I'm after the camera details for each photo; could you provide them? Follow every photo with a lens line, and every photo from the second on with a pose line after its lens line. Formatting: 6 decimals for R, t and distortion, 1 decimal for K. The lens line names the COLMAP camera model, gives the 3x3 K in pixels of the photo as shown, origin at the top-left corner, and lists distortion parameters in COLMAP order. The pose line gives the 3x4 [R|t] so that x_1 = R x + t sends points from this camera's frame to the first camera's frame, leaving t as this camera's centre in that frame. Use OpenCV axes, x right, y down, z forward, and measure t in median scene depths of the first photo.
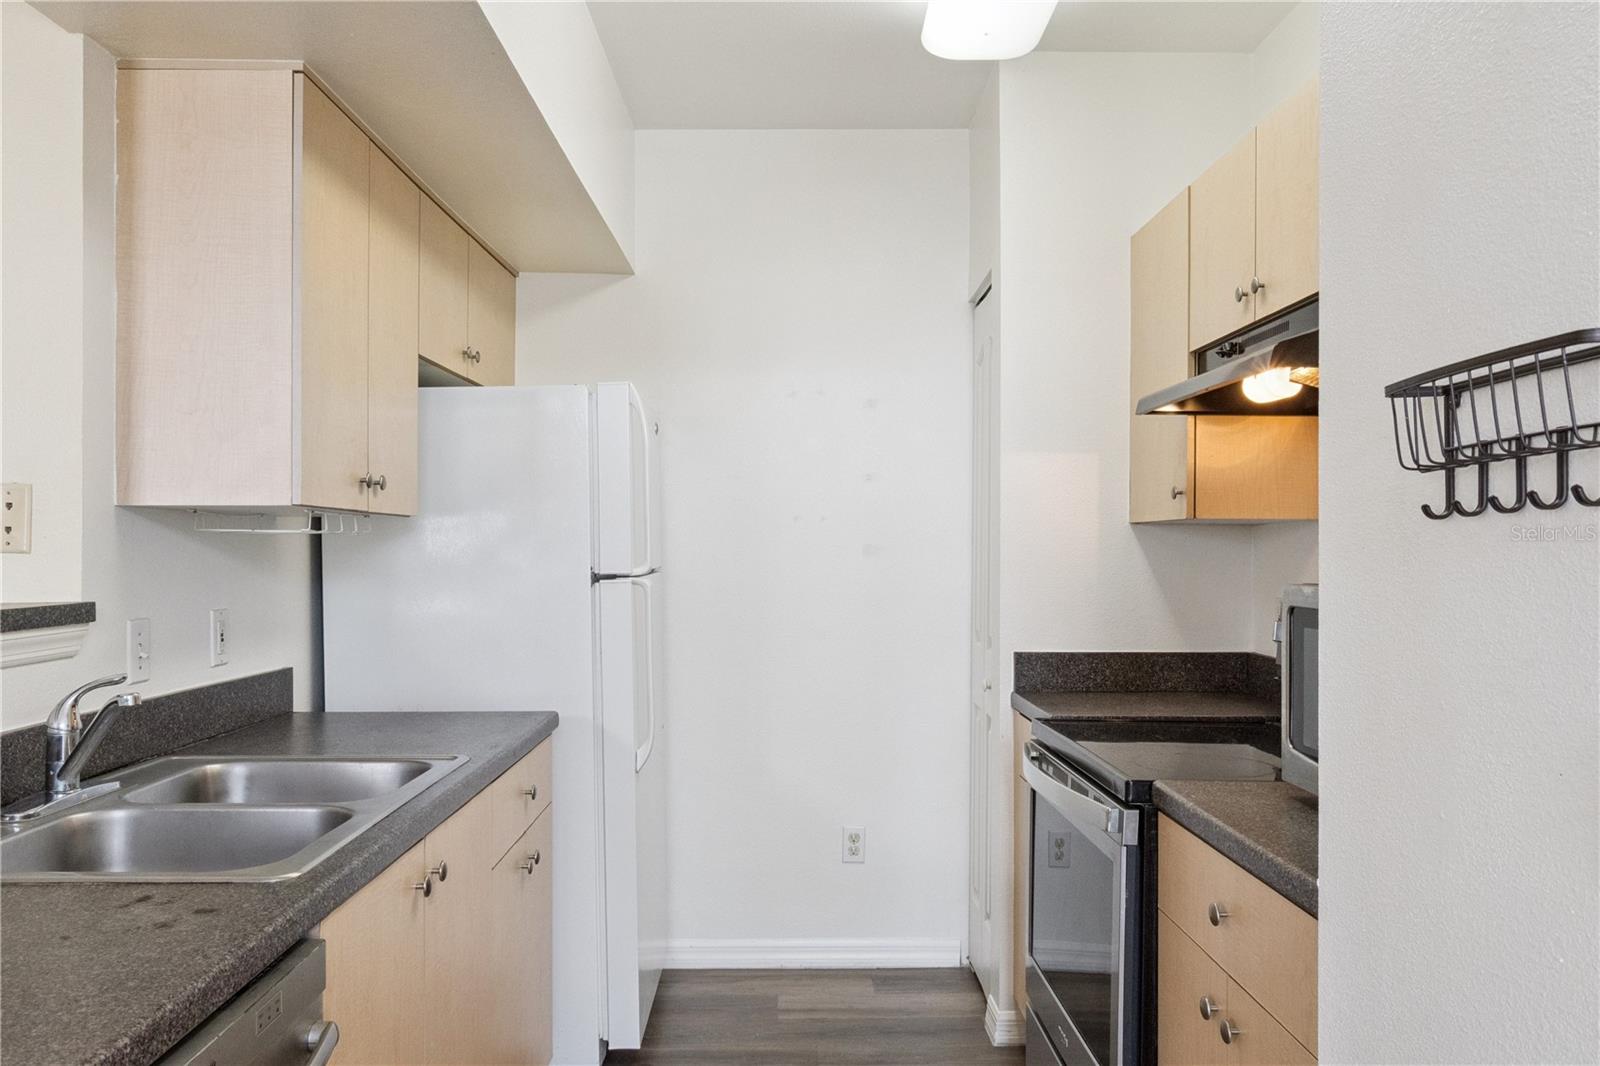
lens RADIAL K [[1225.8, 0, 800.0], [0, 1225.8, 533.0], [0, 0, 1]] dist [-0.004452, 0.000150]
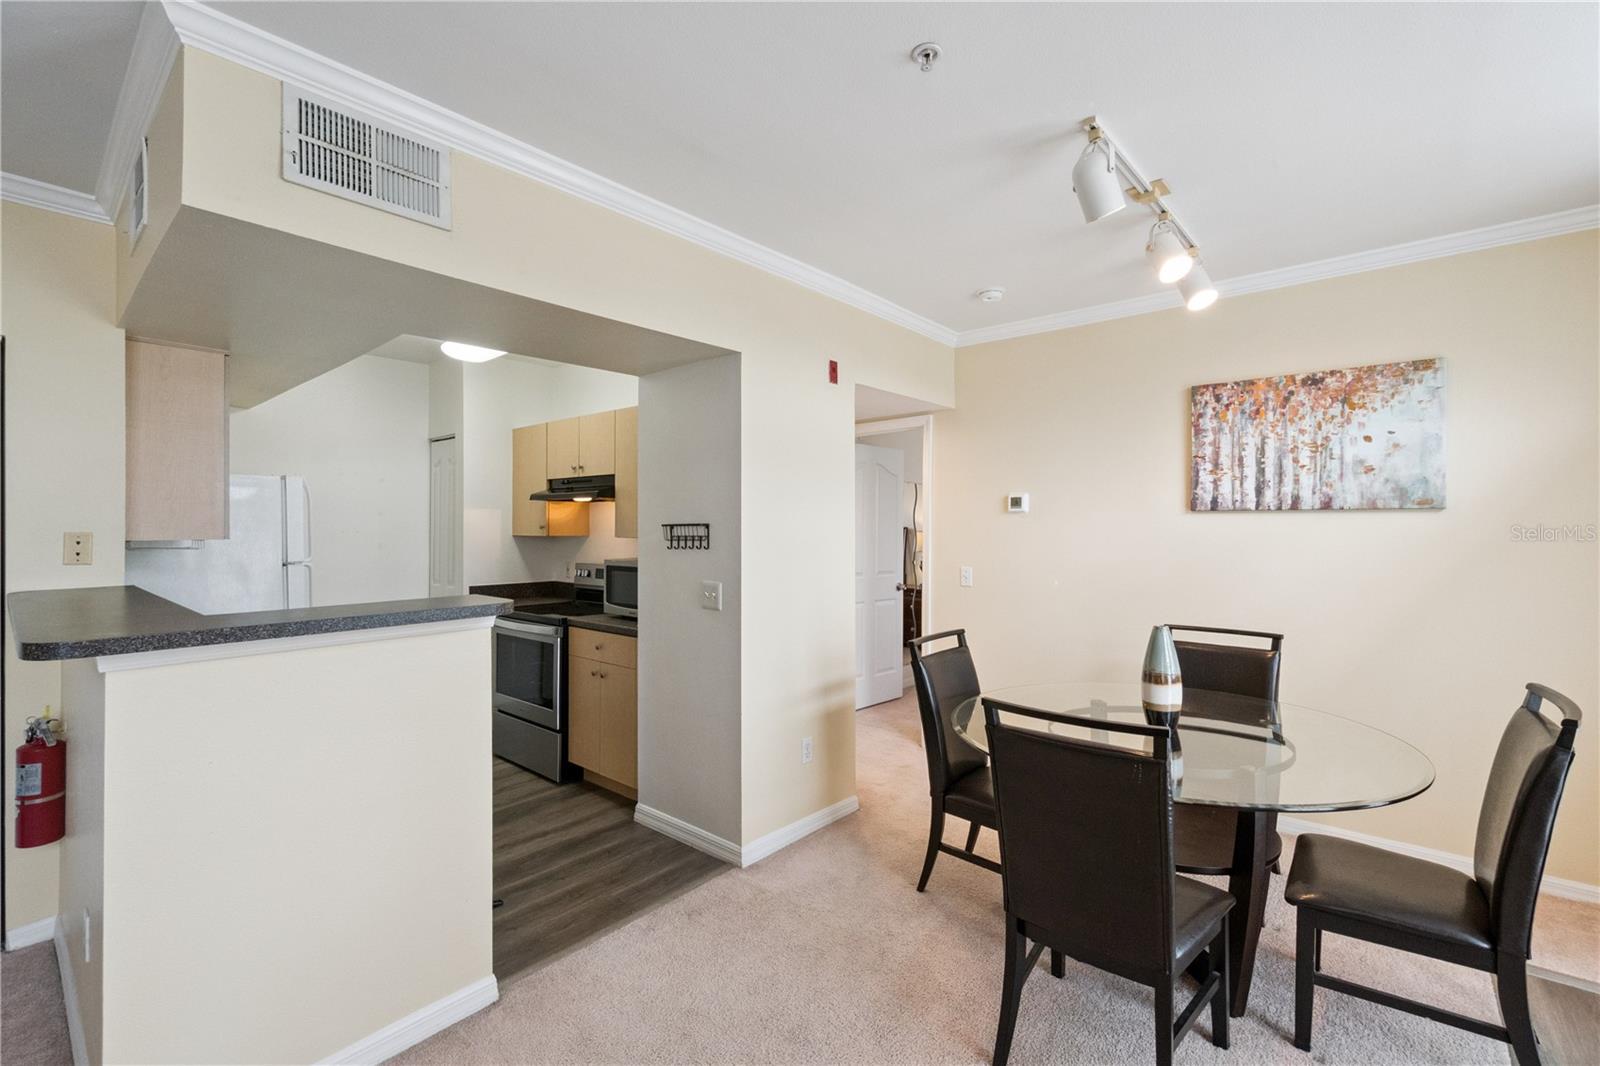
lens RADIAL K [[682.9, 0, 800.0], [0, 682.9, 533.0], [0, 0, 1]] dist [0.000692, -0.000025]
pose [[0.655584, -0.005137, 0.755105, -0.516438], [-0.010439, 0.999820, 0.015865, -0.051378], [-0.755050, -0.018283, 0.655412, -0.529885]]
